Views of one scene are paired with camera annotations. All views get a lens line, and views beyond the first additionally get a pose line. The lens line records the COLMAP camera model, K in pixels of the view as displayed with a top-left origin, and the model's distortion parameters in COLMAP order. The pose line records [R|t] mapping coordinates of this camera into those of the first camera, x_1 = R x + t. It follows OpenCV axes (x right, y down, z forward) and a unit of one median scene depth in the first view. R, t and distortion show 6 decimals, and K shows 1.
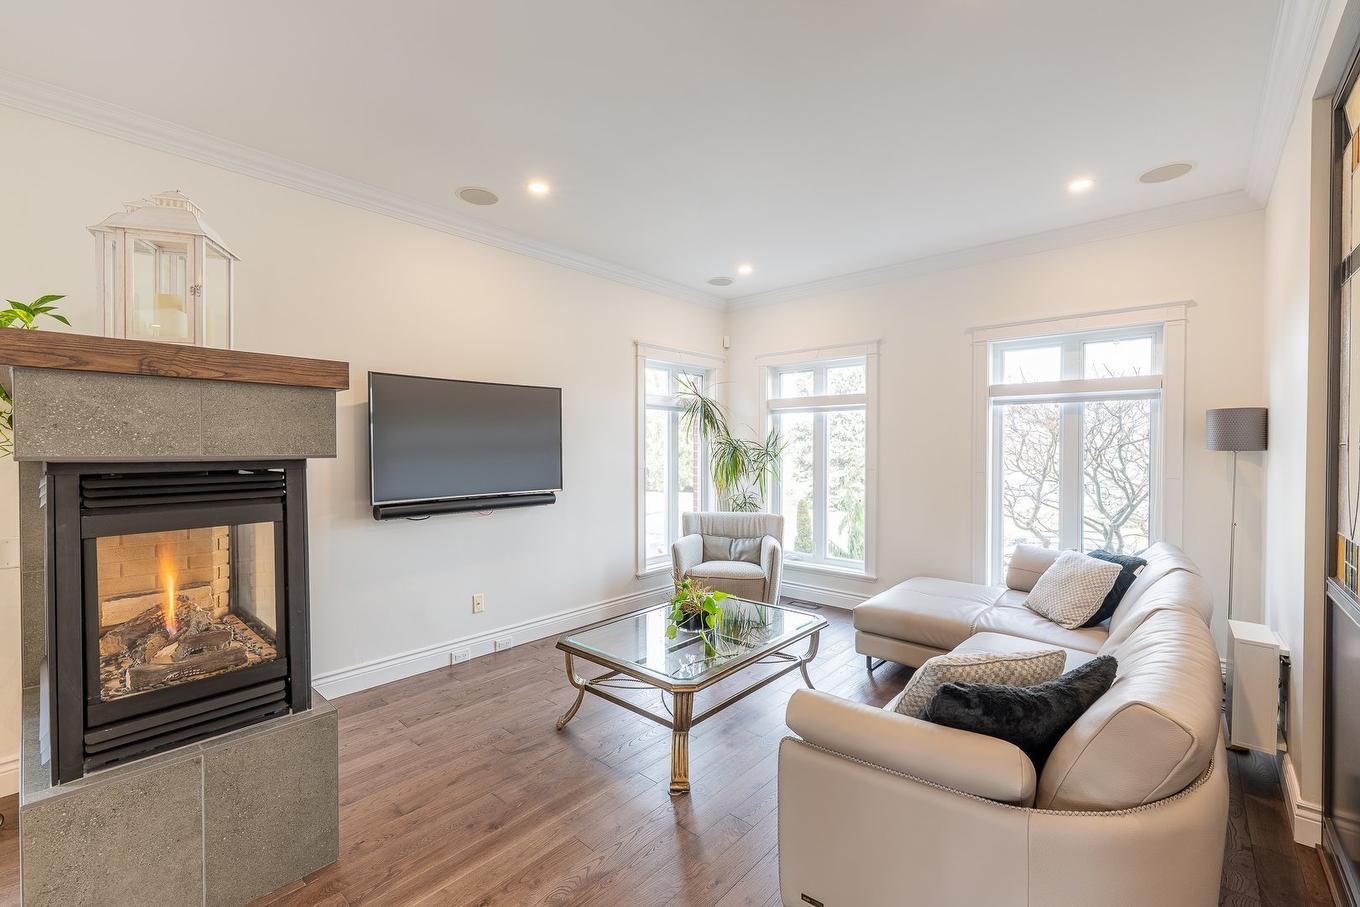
lens RADIAL K [[572.1, 0, 680.0], [0, 572.1, 453.5], [0, 0, 1]] dist [-0.002707, 0.000145]
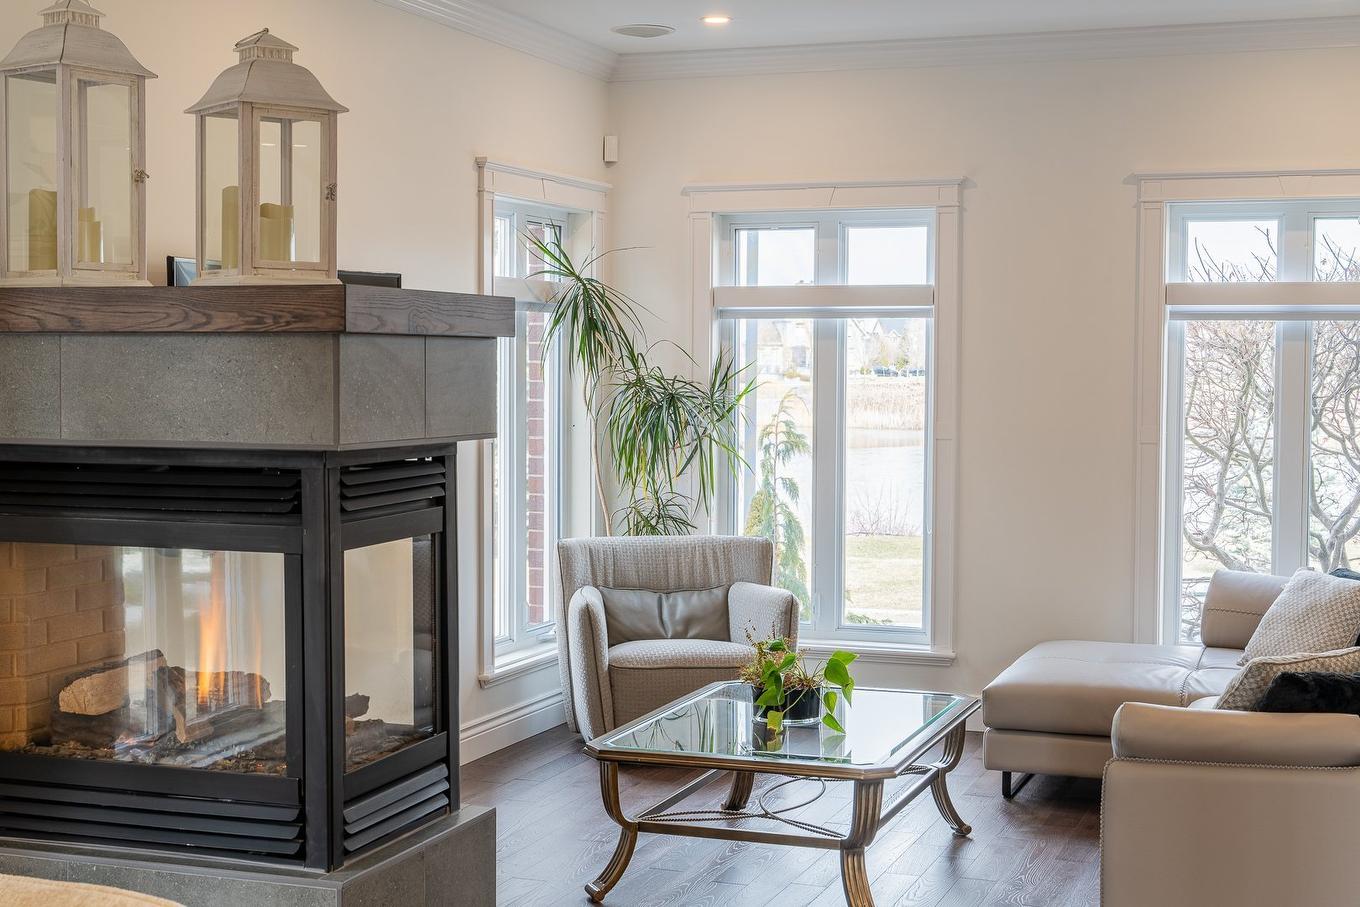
lens RADIAL K [[2000.0, 0, 680.0], [0, 2000.0, 453.5], [0, 0, 1]] dist [0.036278, -0.102757]
pose [[0.927696, -0.013215, 0.373102, -0.588134], [-0.001478, 0.999236, 0.039065, -0.030834], [-0.373333, -0.036792, 0.926968, -0.588019]]
